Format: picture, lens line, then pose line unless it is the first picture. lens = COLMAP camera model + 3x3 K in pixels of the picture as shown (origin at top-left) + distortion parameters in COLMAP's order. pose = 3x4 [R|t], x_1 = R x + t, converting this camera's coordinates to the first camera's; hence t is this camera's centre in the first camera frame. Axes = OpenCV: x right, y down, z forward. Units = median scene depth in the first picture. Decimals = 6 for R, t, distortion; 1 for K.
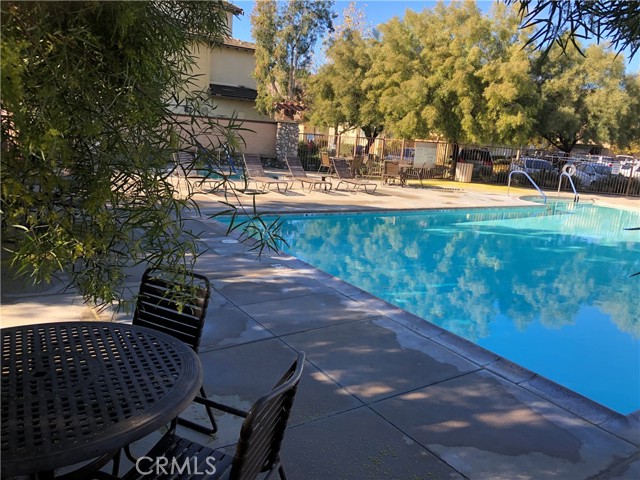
lens RADIAL K [[521.9, 0, 320.0], [0, 521.9, 240.0], [0, 0, 1]] dist [0.005396, -0.002787]
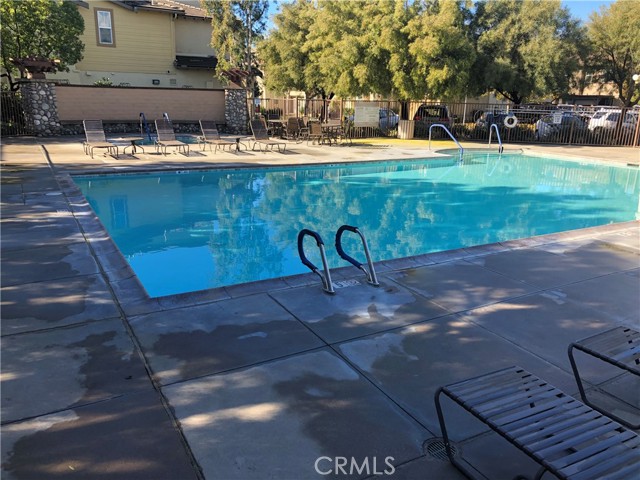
lens RADIAL K [[521.9, 0, 320.0], [0, 521.9, 240.0], [0, 0, 1]] dist [0.005396, -0.002787]
pose [[0.996307, -0.030643, -0.080202, 0.197474], [0.035291, 0.997739, 0.057190, 0.023873], [0.078268, -0.059809, 0.995137, -0.043906]]
